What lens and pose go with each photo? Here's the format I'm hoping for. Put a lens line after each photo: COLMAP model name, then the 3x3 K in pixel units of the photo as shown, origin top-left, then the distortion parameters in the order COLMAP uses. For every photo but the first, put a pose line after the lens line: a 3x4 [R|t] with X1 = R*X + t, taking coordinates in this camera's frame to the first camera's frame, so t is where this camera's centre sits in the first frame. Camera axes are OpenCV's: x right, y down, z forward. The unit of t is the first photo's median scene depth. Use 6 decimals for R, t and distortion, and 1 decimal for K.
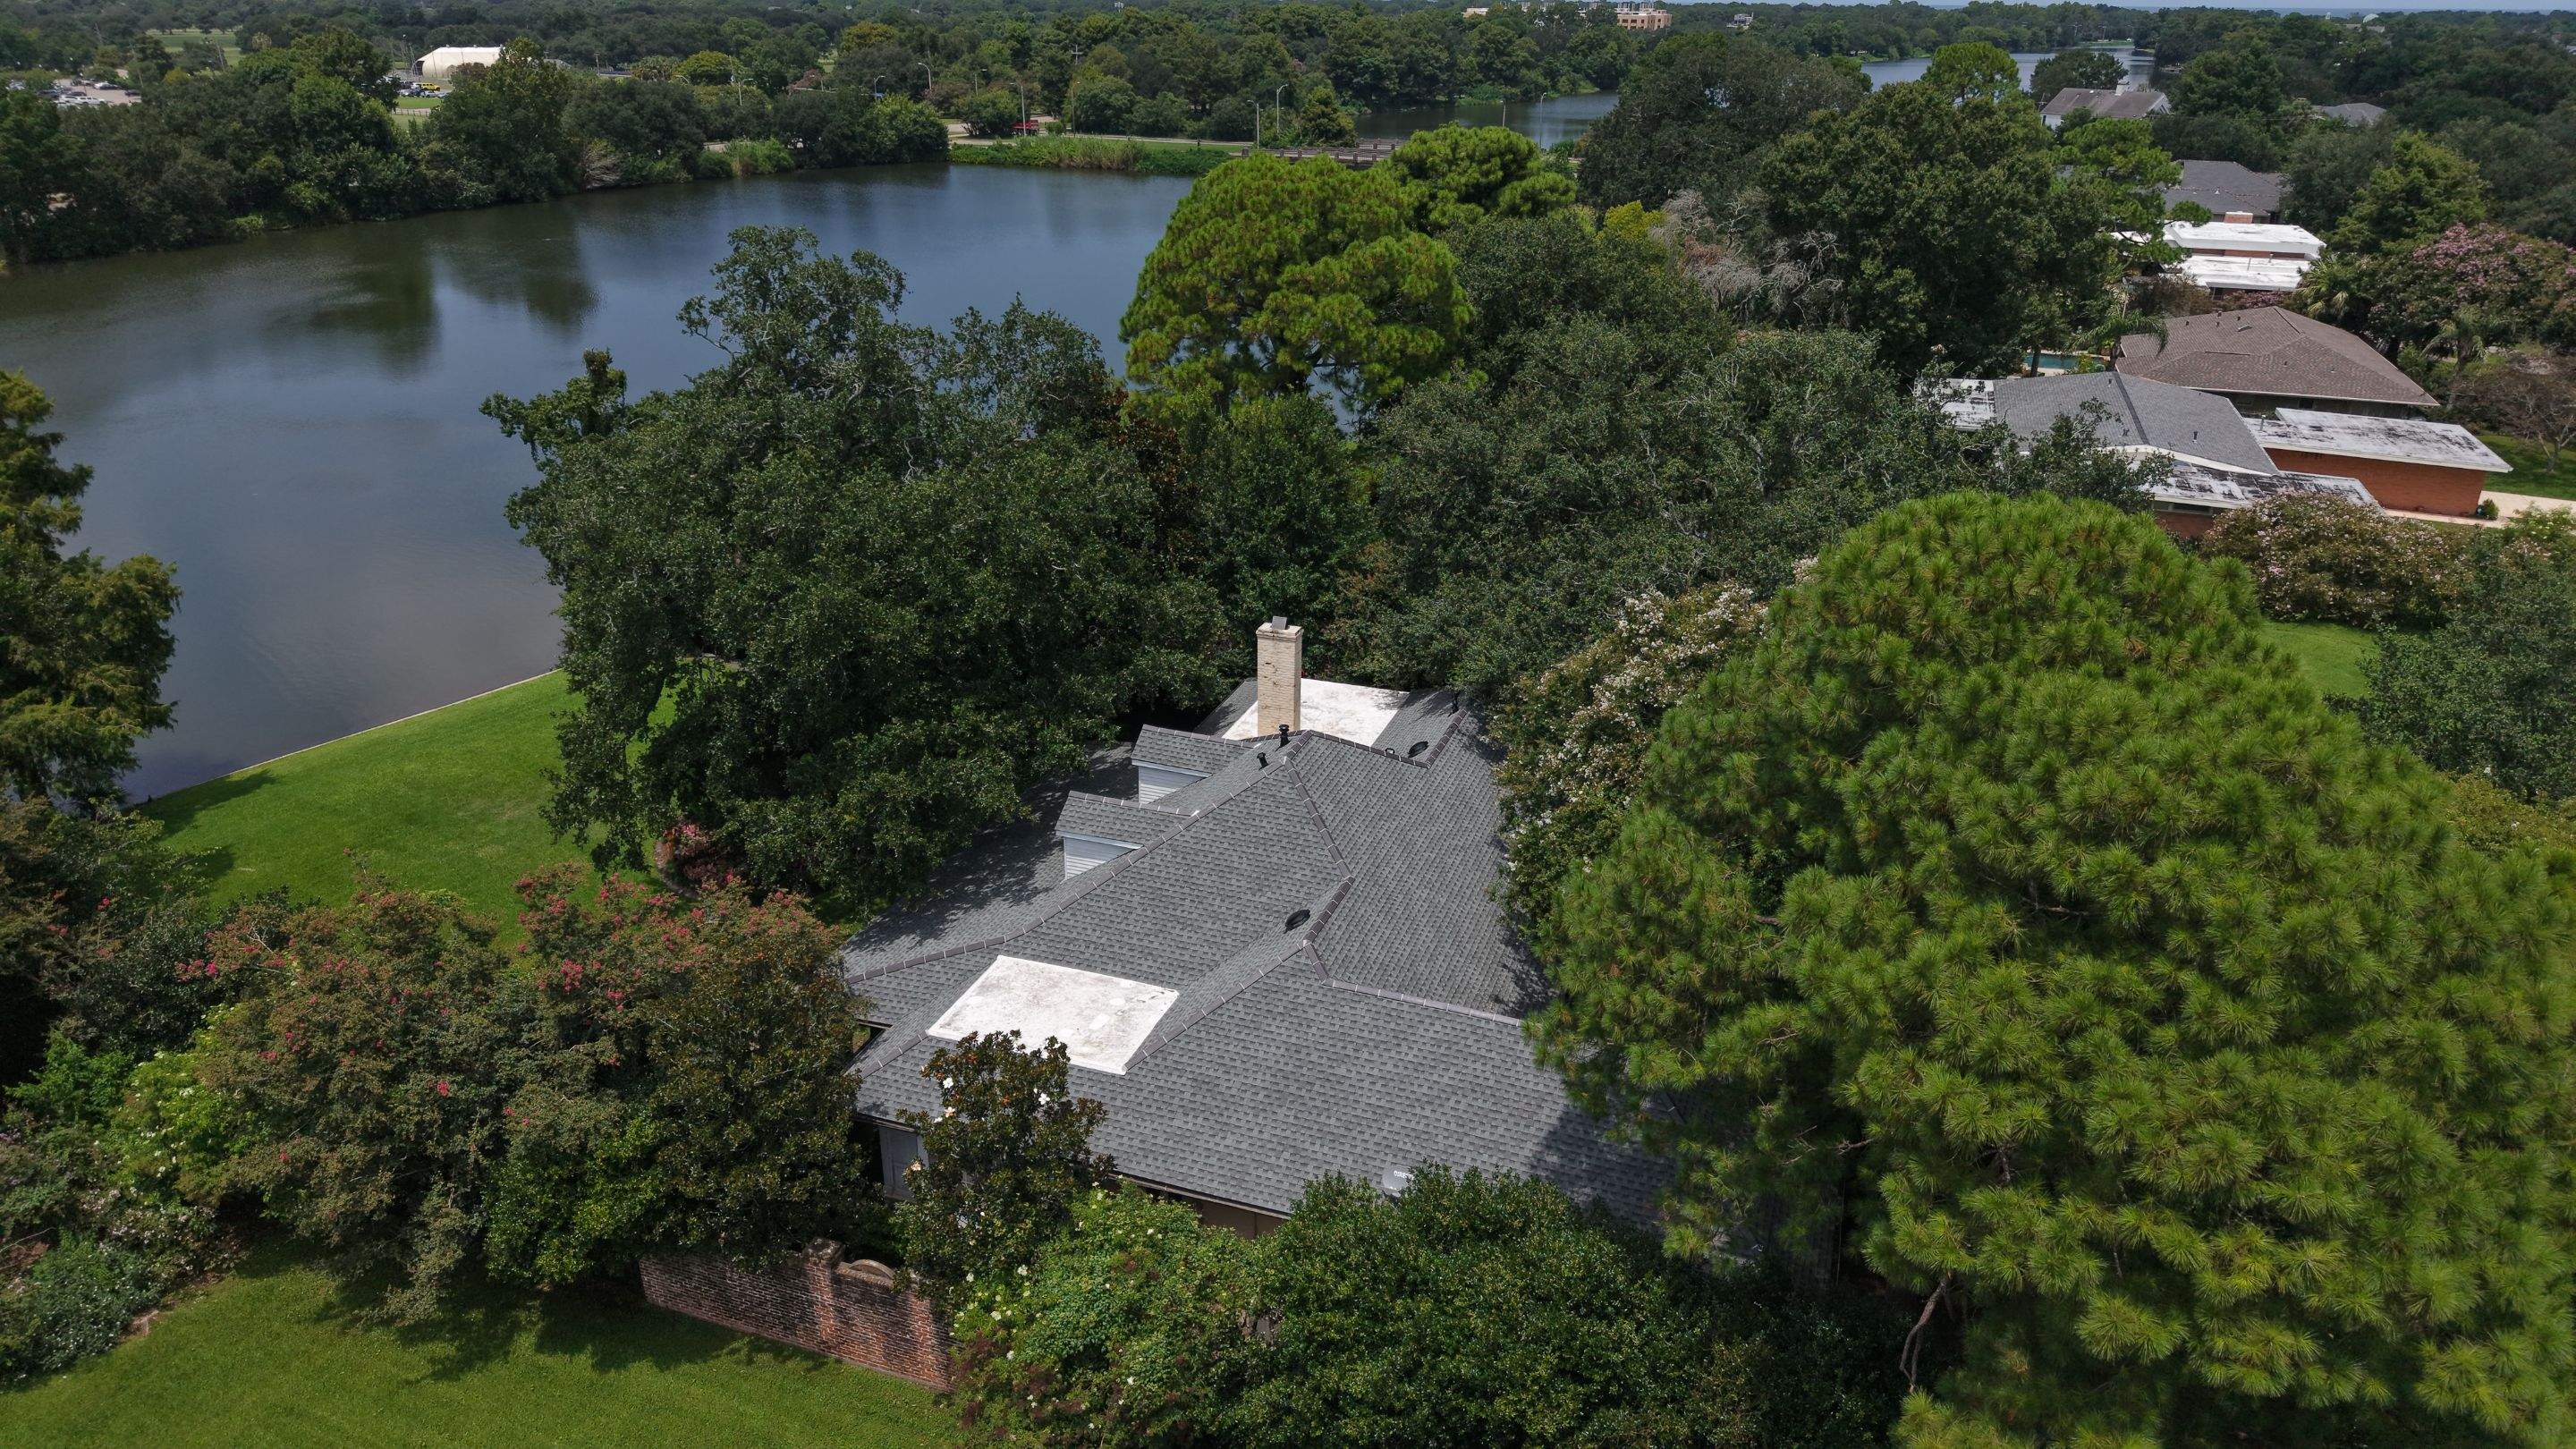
lens RADIAL K [[1711.9, 0, 1288.0], [0, 1711.9, 724.5], [0, 0, 1]] dist [0.031681, -0.033759]
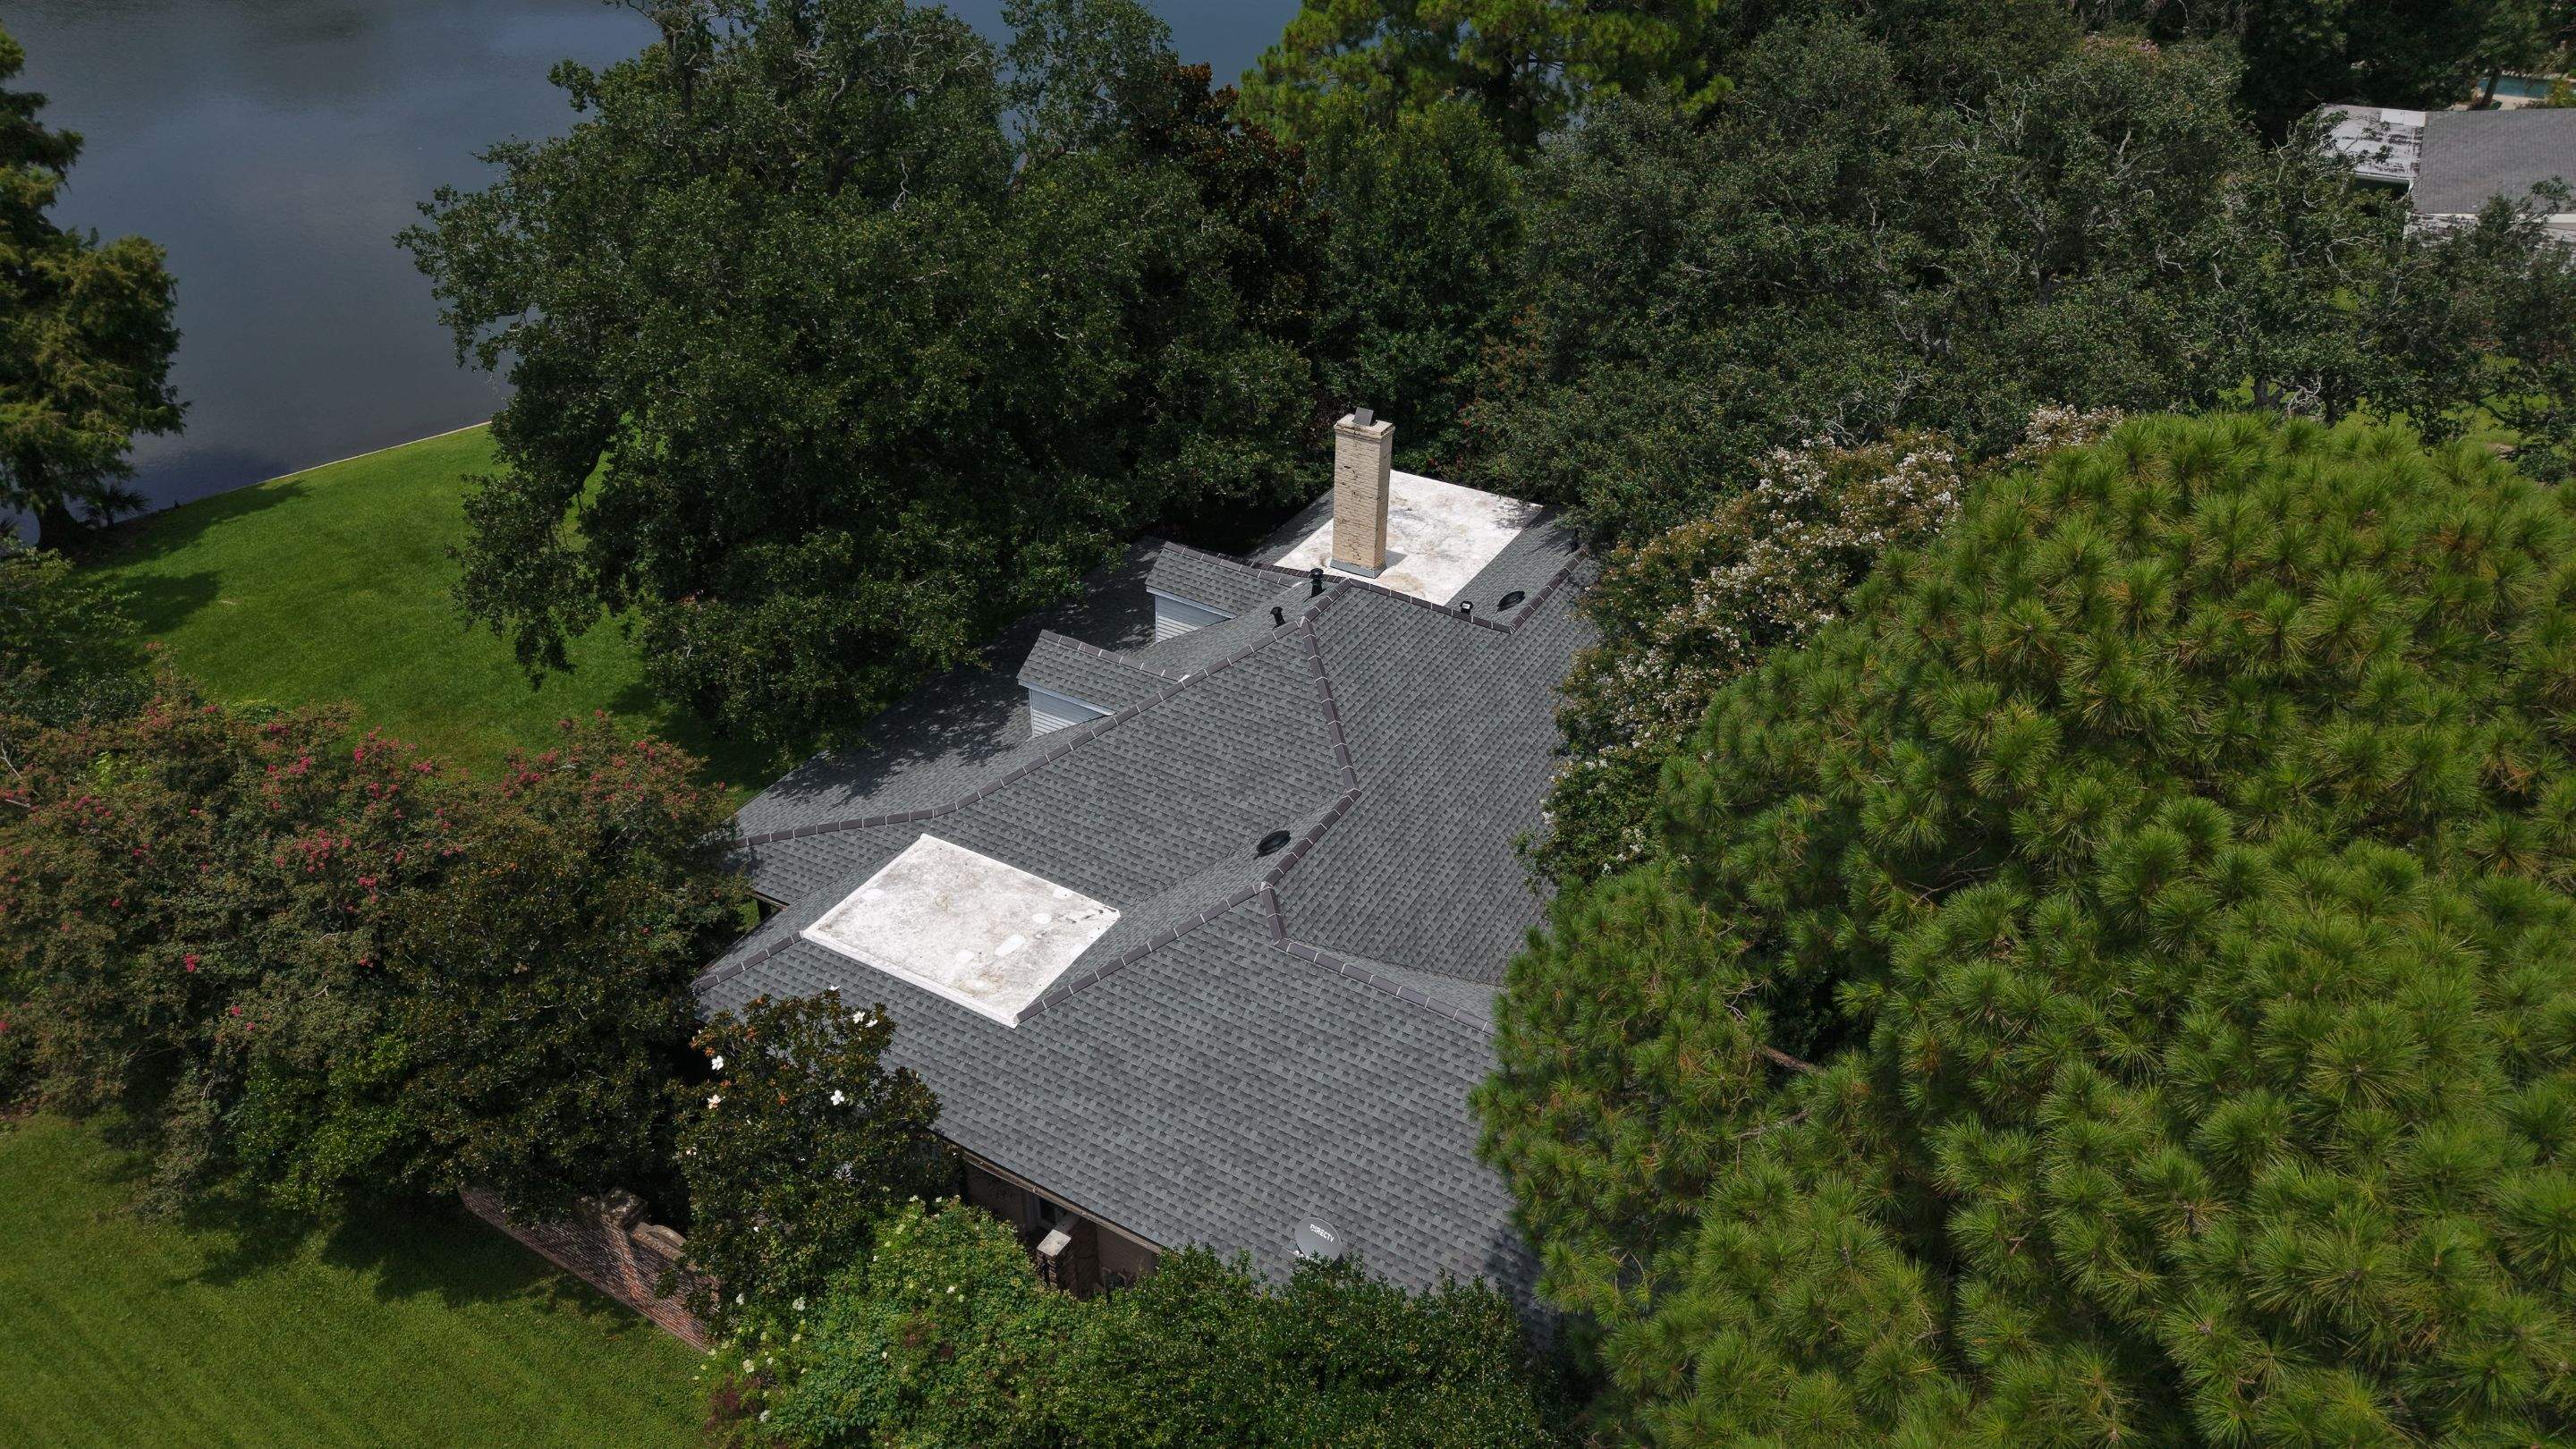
lens RADIAL K [[1707.4, 0, 1288.7], [0, 1707.4, 726.9], [0, 0, 1]] dist [0.030845, -0.029941]
pose [[0.982750, 0.102922, -0.153657, 0.141200], [-0.074094, 0.980360, 0.182771, -0.088301], [0.169450, -0.168233, 0.971074, 0.295396]]
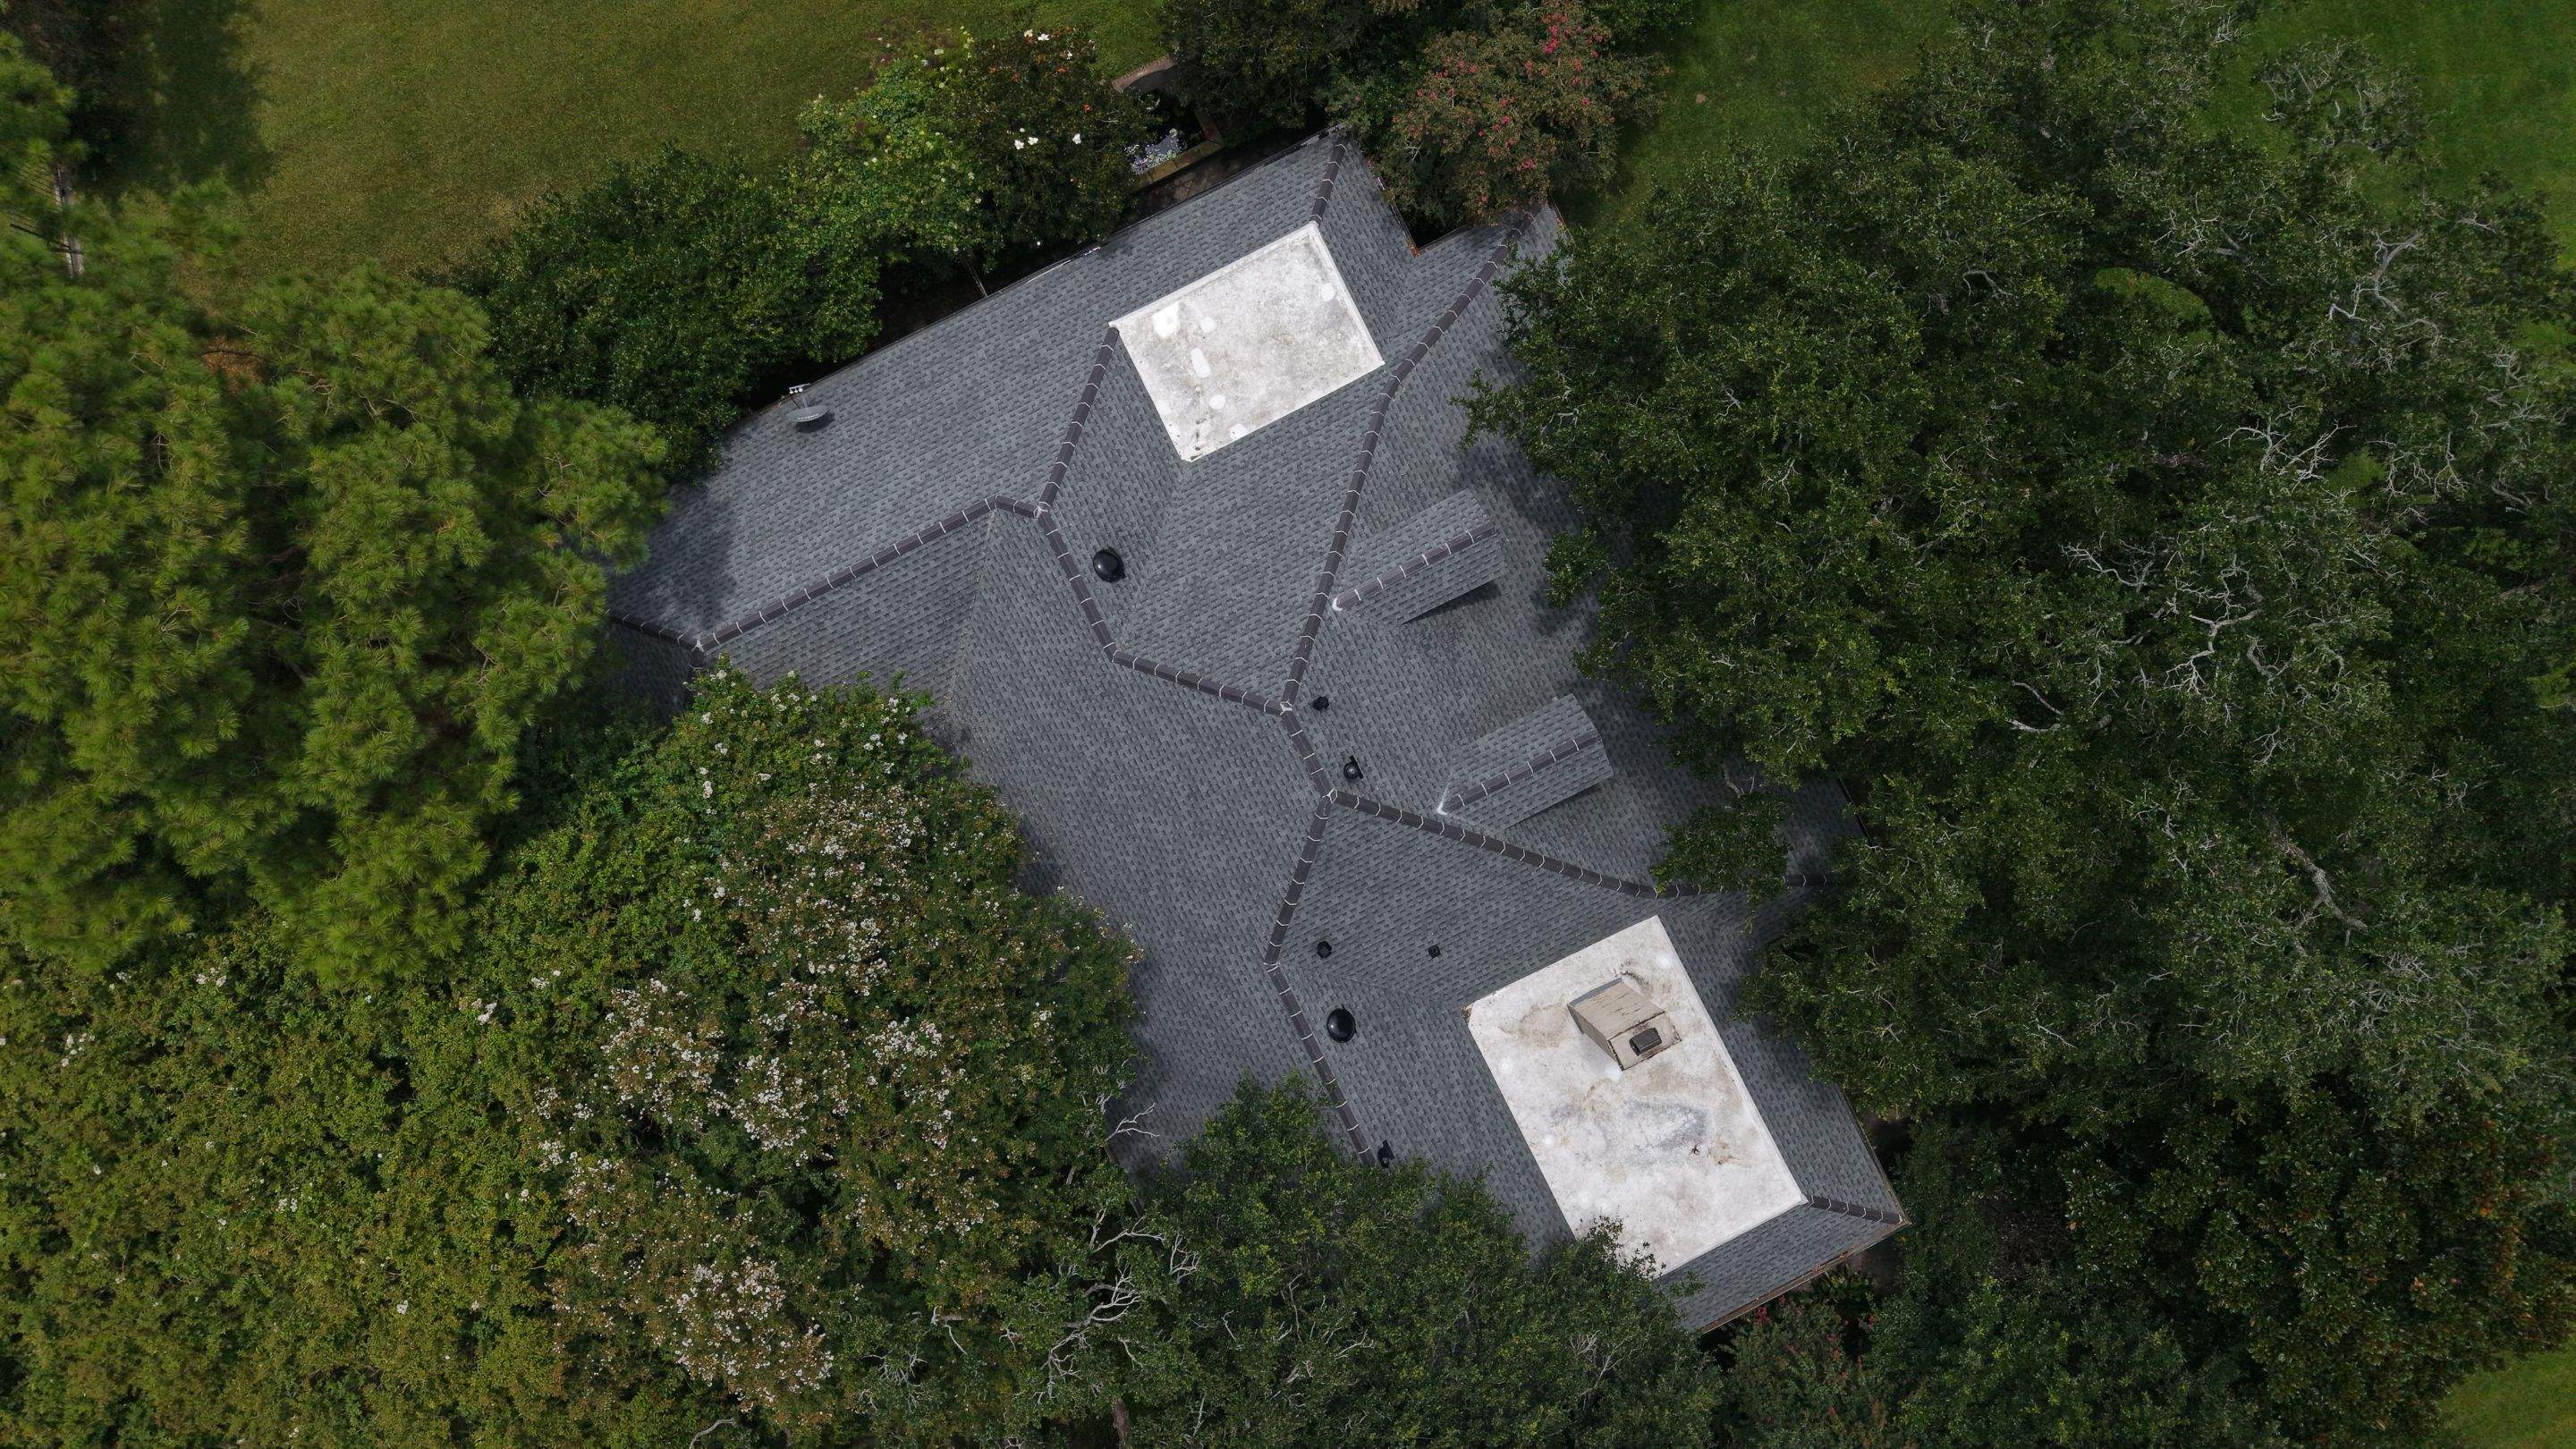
lens RADIAL K [[1711.9, 0, 1288.0], [0, 1711.9, 724.5], [0, 0, 1]] dist [0.031681, -0.033759]
pose [[-0.692306, 0.721041, -0.028496, 0.028942], [-0.312437, -0.263922, 0.912539, -0.825789], [0.650458, 0.640660, 0.407995, 0.852060]]
